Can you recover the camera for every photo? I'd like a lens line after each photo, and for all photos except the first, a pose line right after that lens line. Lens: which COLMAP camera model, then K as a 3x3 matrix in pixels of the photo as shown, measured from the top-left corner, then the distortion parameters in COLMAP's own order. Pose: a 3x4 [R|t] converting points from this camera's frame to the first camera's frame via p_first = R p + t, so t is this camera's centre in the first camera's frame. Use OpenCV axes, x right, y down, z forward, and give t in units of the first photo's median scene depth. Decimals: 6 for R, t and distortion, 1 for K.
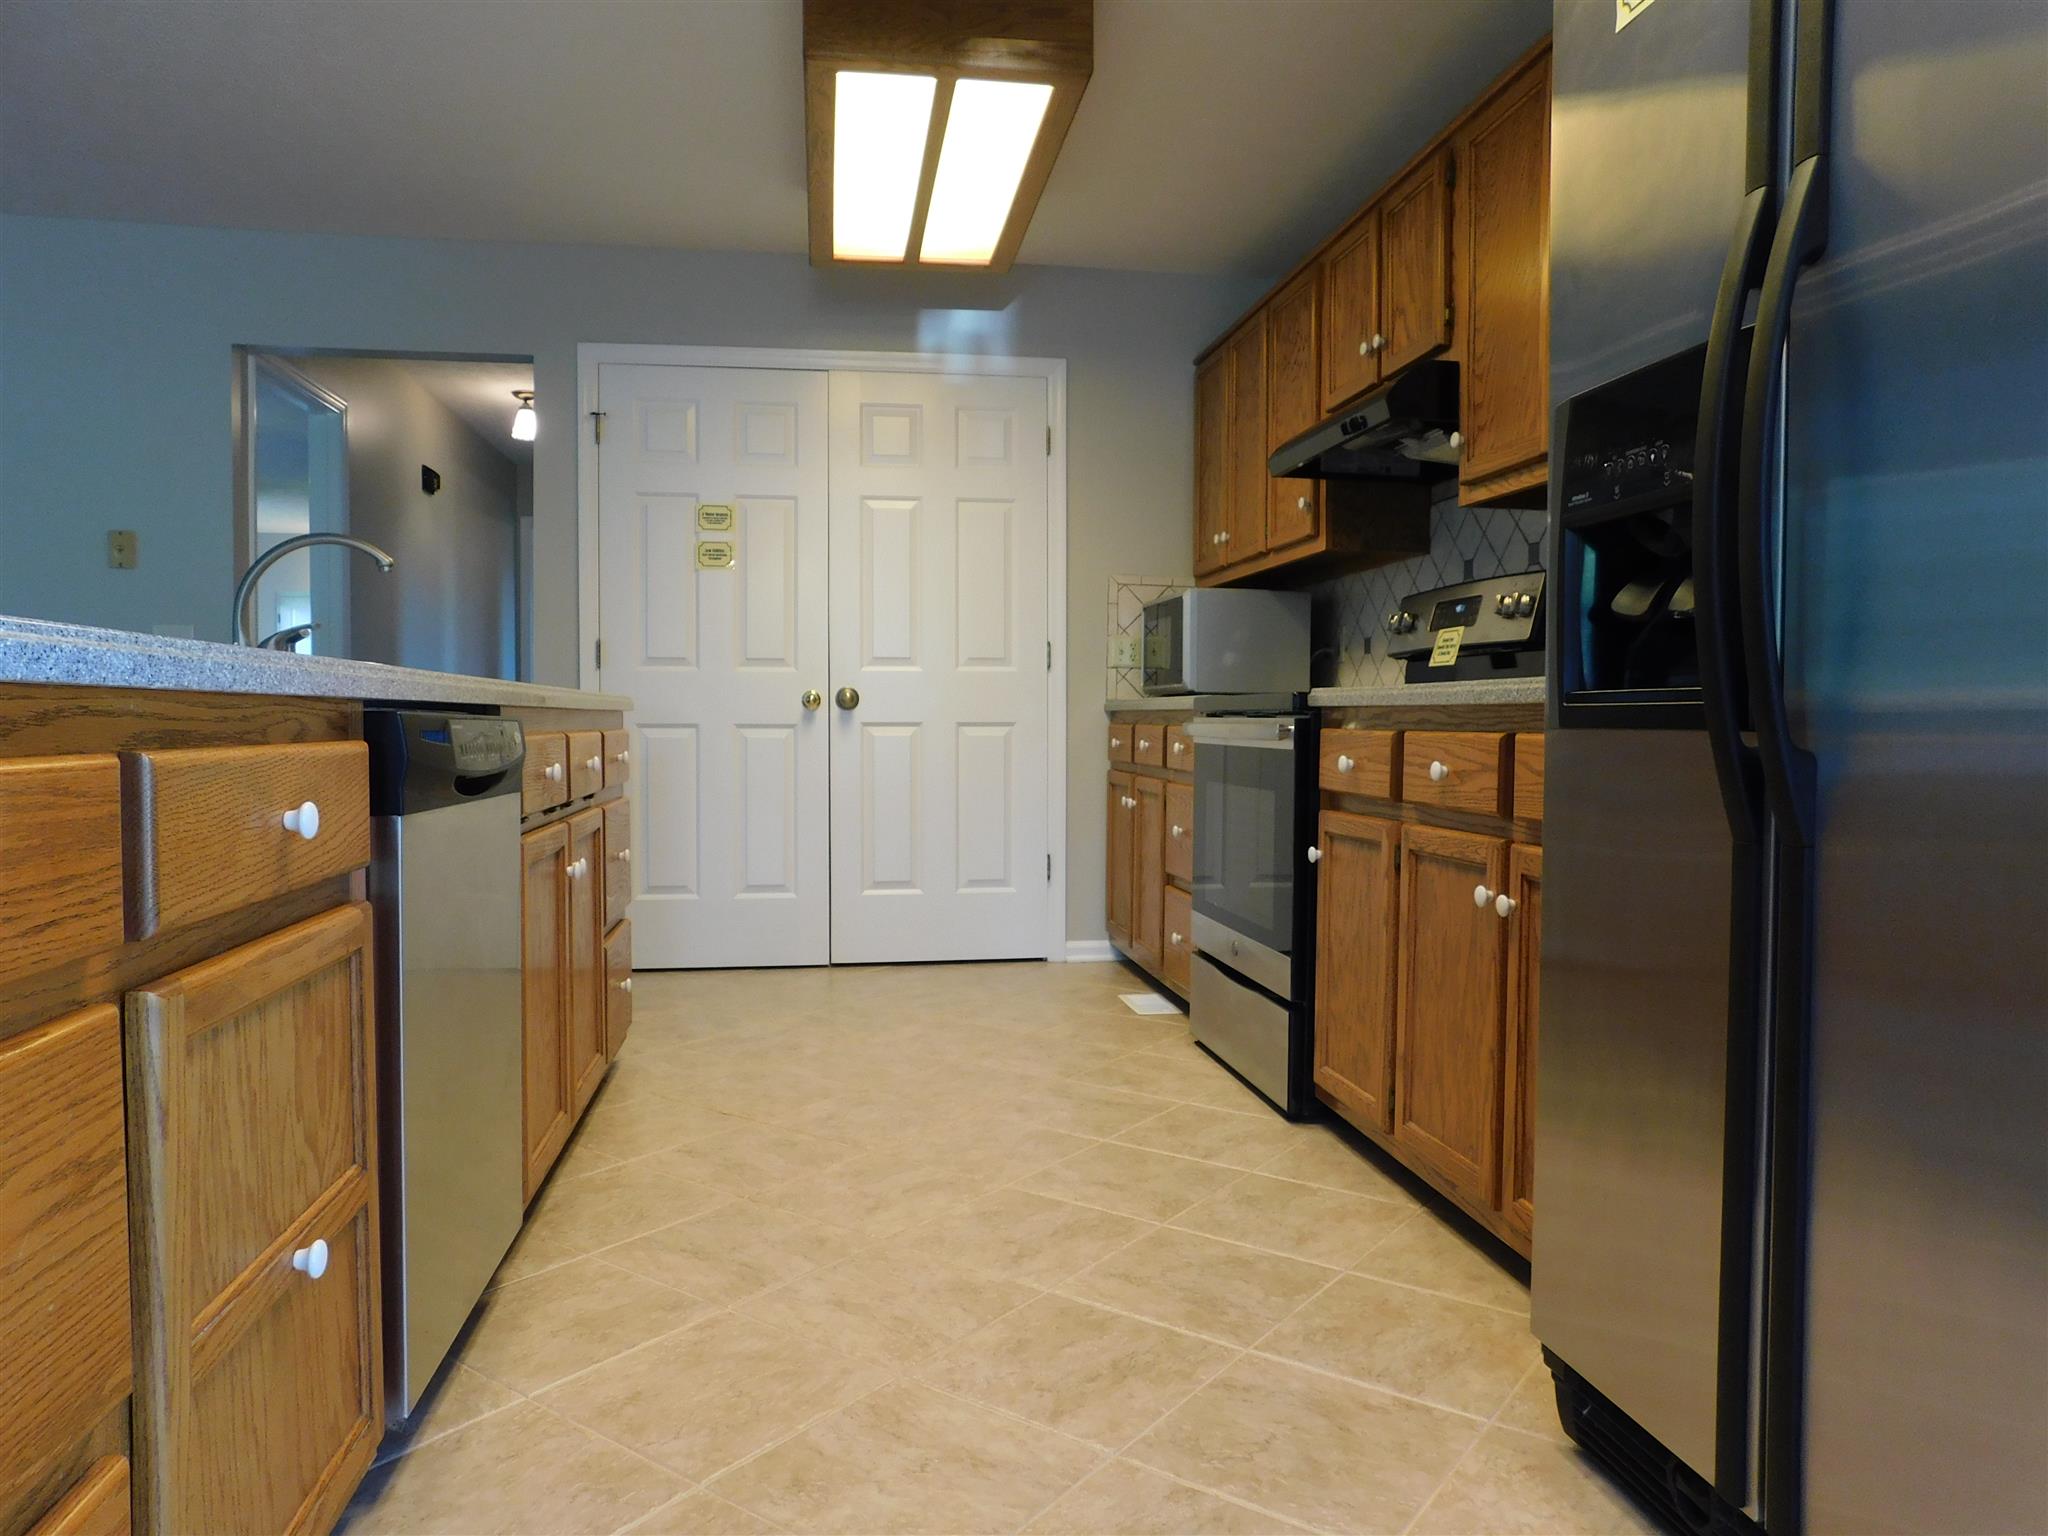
lens RADIAL K [[1385.8, 0, 1024.0], [0, 1385.8, 768.0], [0, 0, 1]] dist [-0.072132, 0.073108]
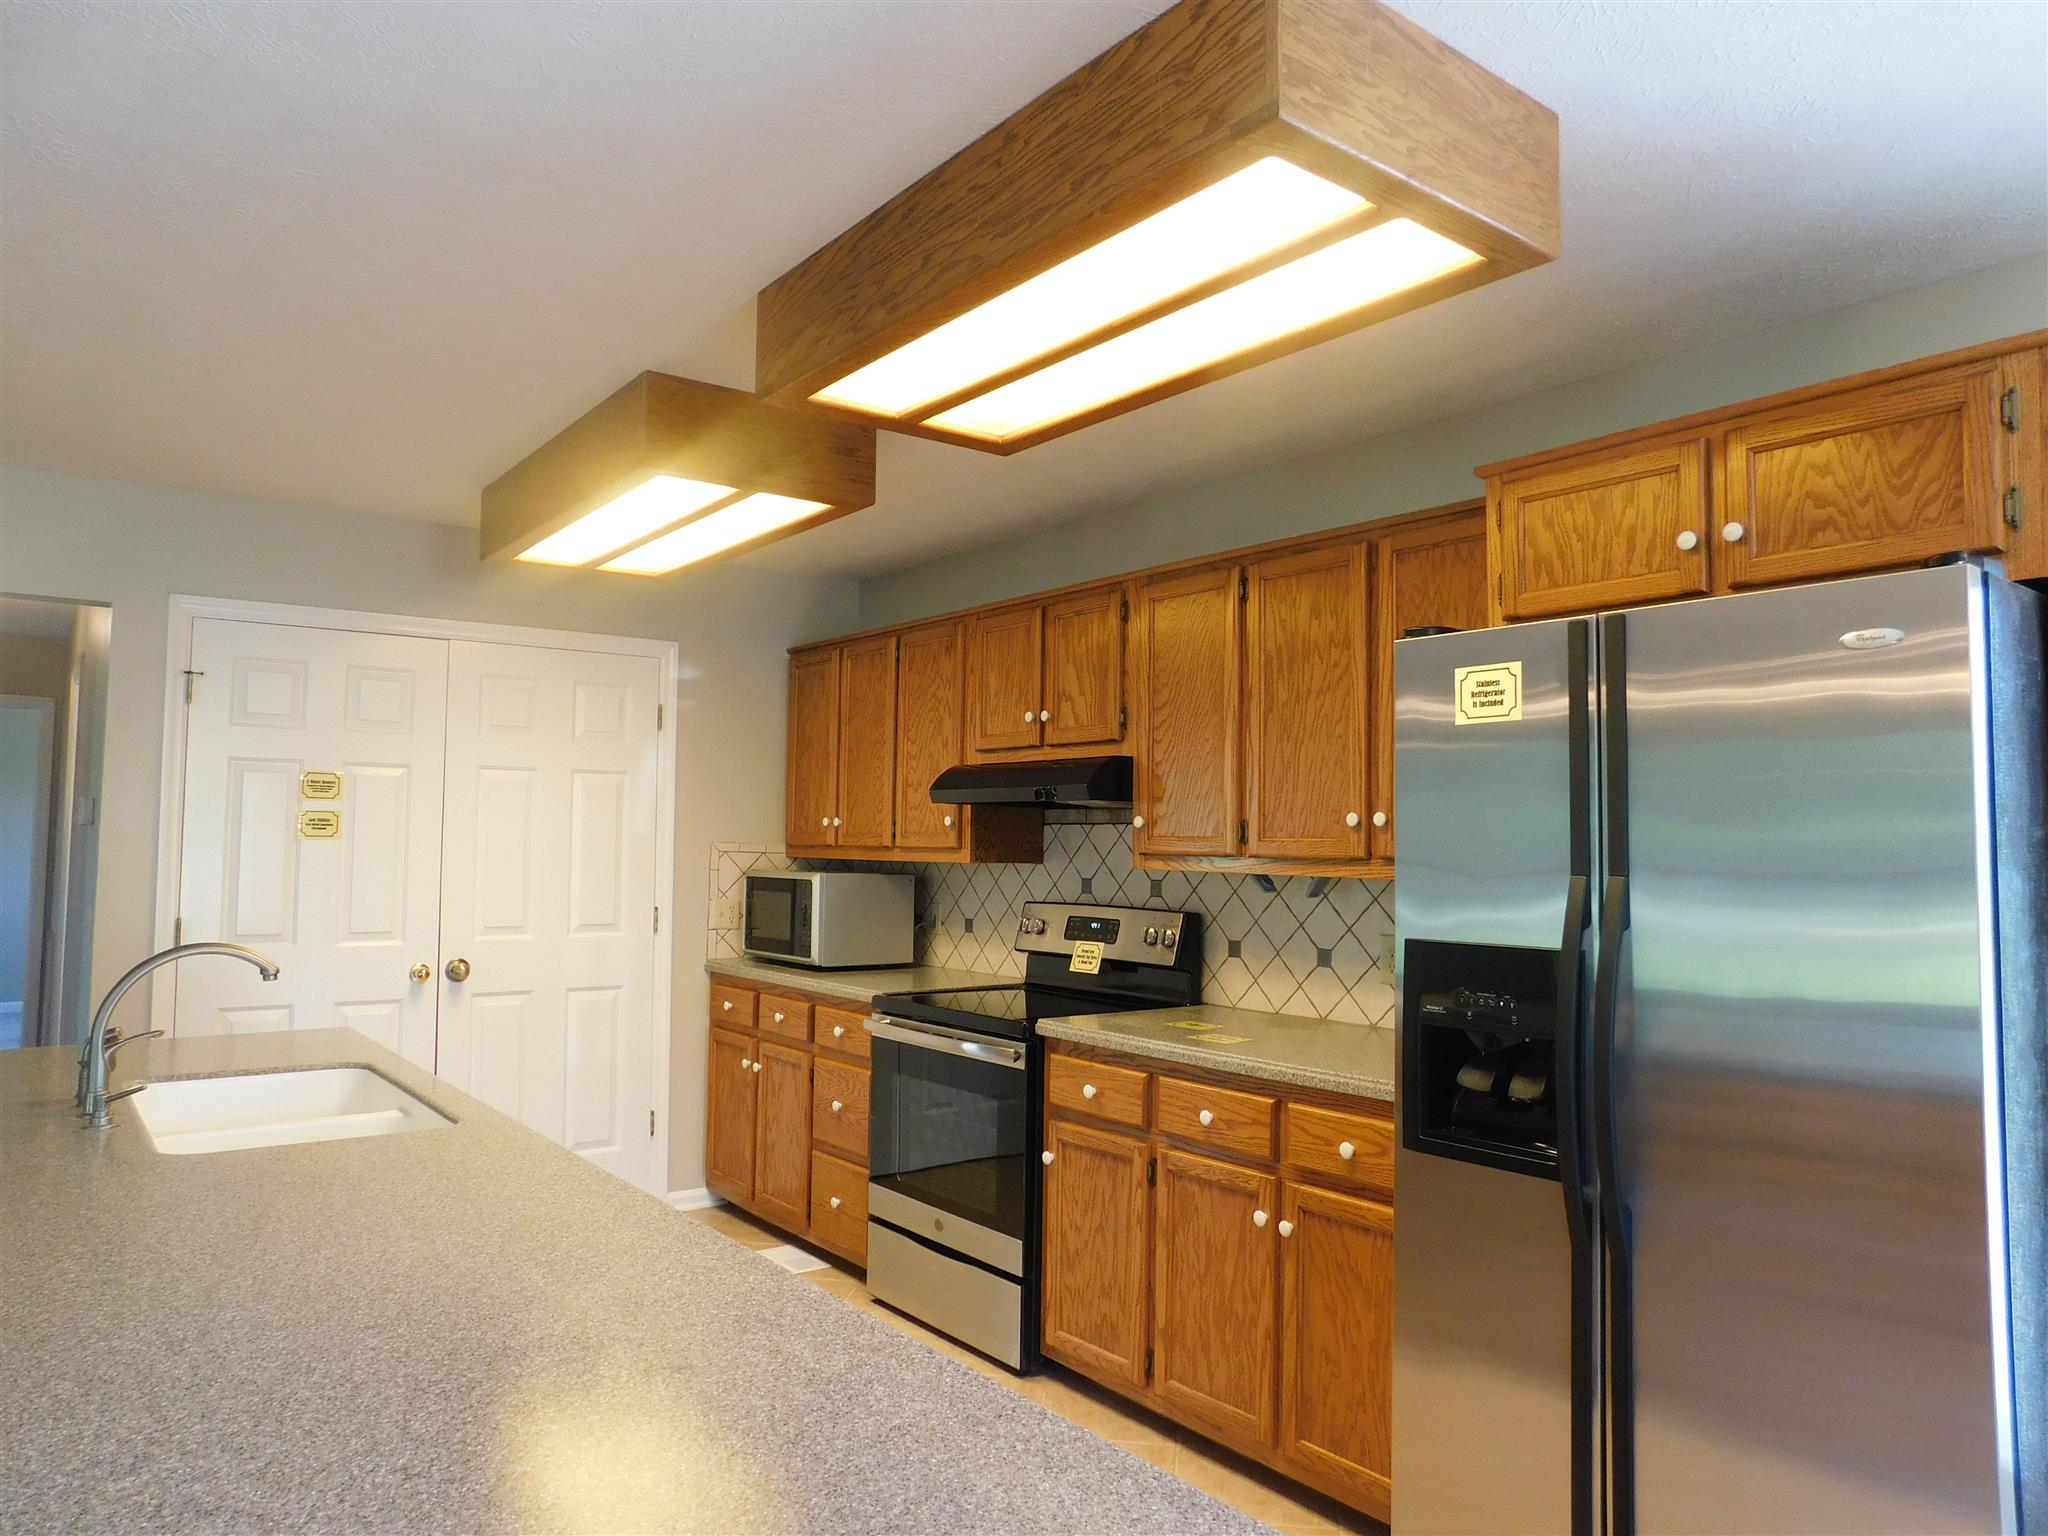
lens RADIAL K [[1385.8, 0, 1024.0], [0, 1385.8, 768.0], [0, 0, 1]] dist [-0.072132, 0.073108]
pose [[0.876480, 0.032826, 0.480317, -0.403415], [0.007881, 0.996561, -0.082489, -0.179063], [-0.481373, 0.076085, 0.873207, -0.092350]]
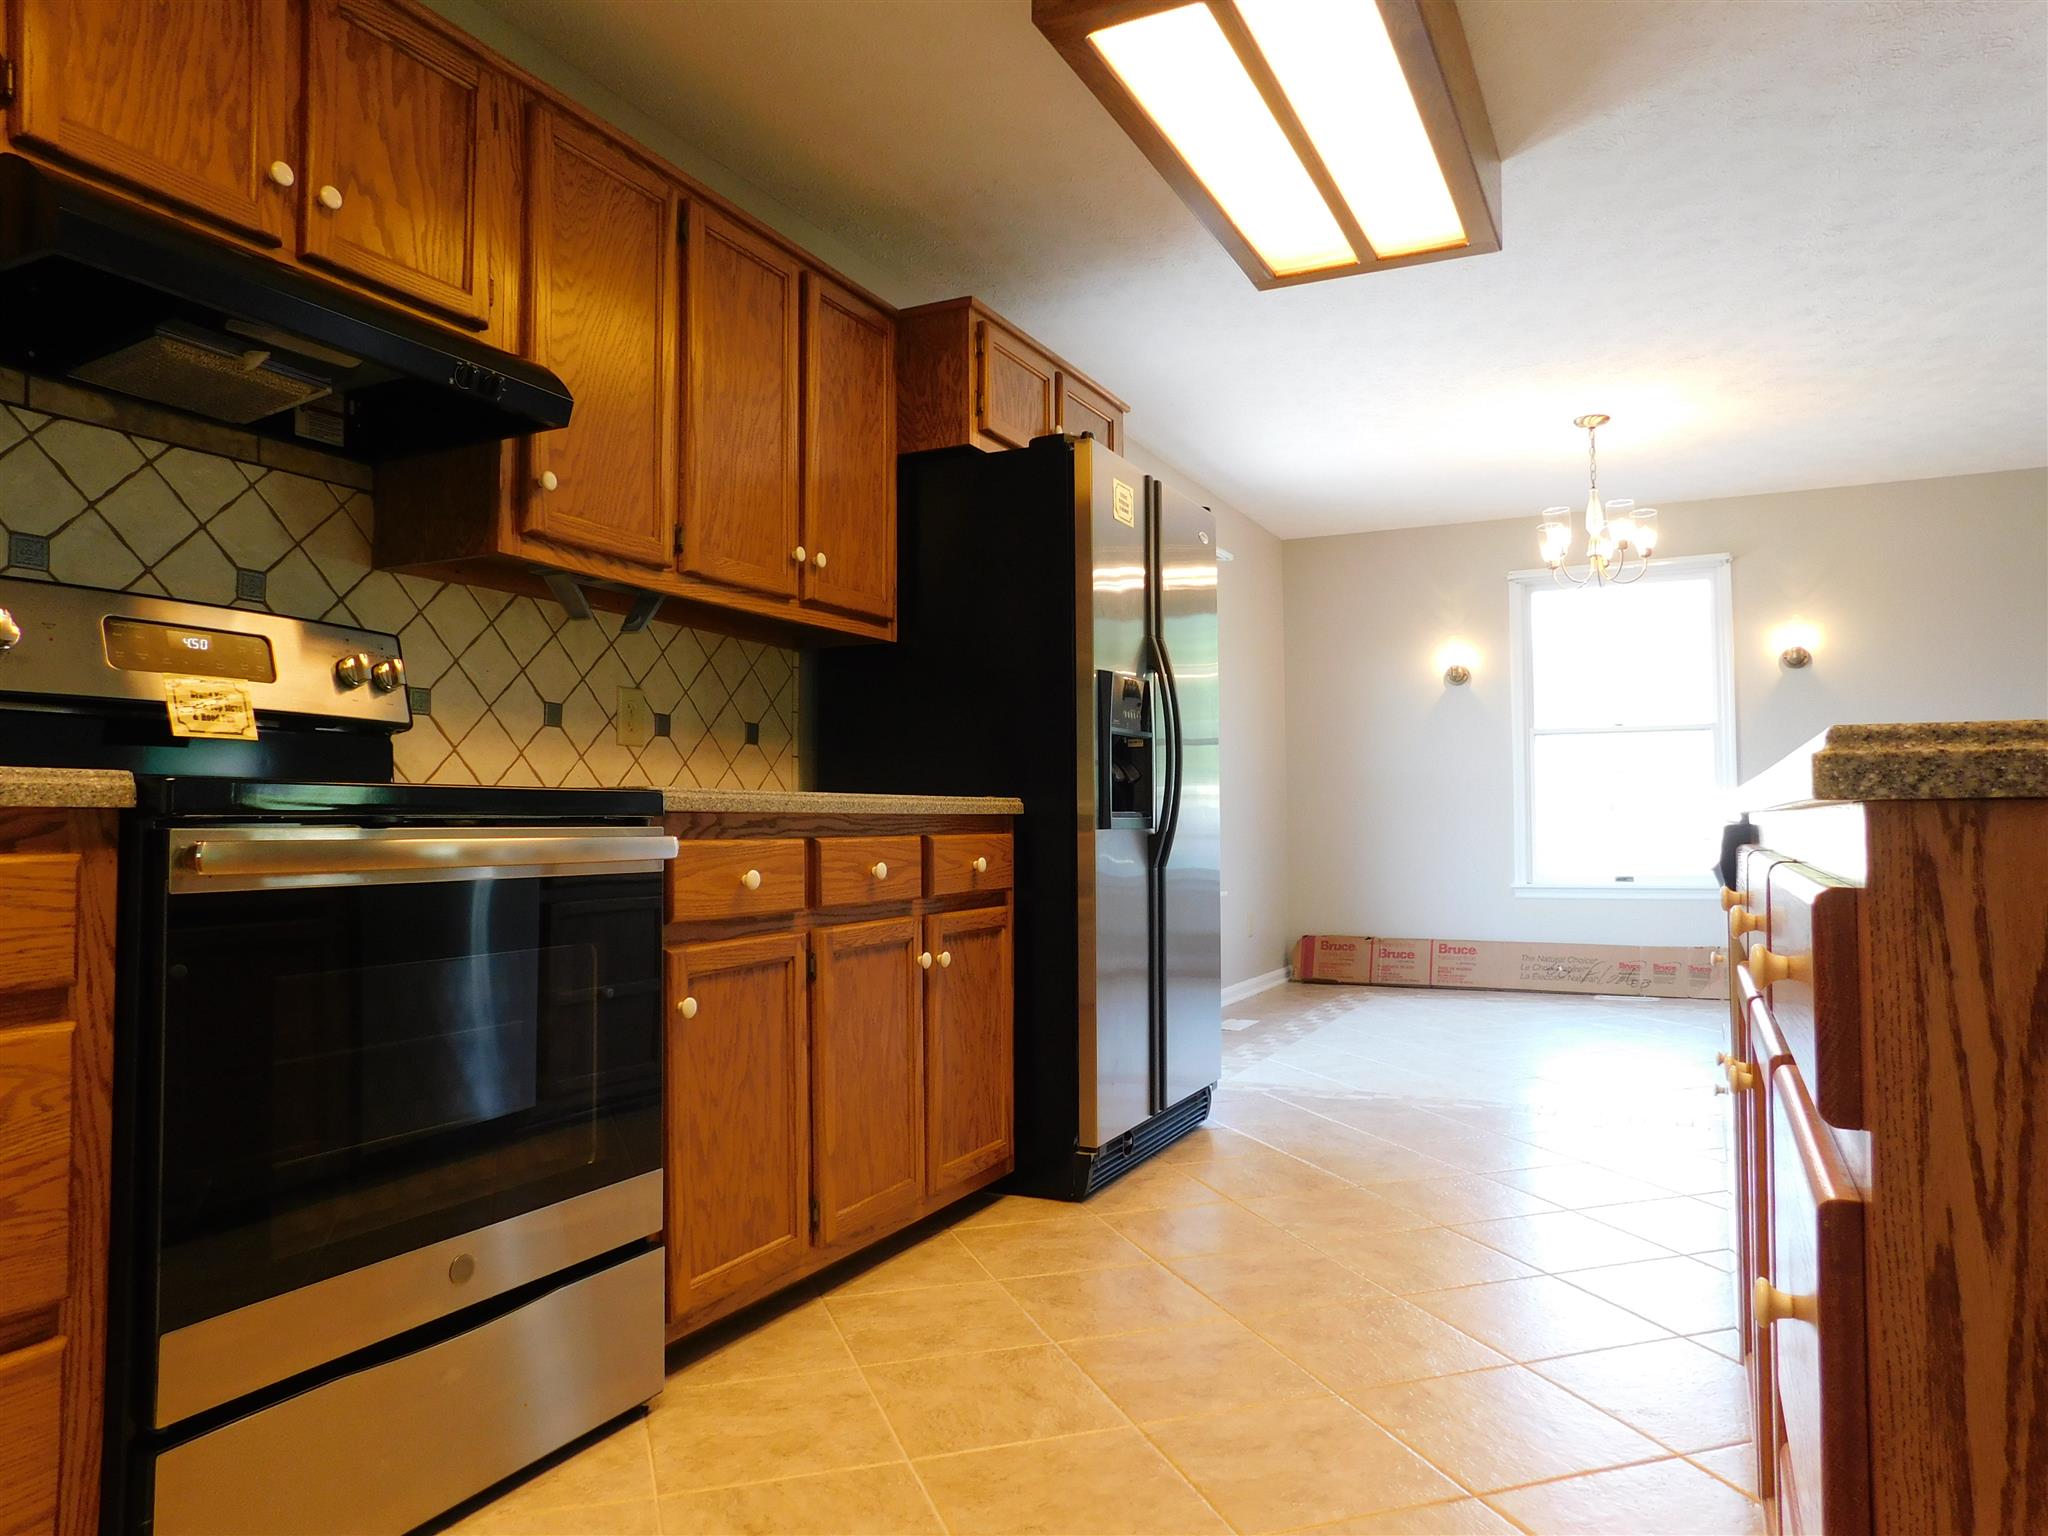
lens RADIAL K [[1385.8, 0, 1024.0], [0, 1385.8, 768.0], [0, 0, 1]] dist [-0.072132, 0.073108]
pose [[-0.824421, 0.022886, 0.565514, -0.360932], [0.021287, 0.999729, -0.009426, -0.055561], [-0.565577, 0.004267, -0.824685, 1.479573]]
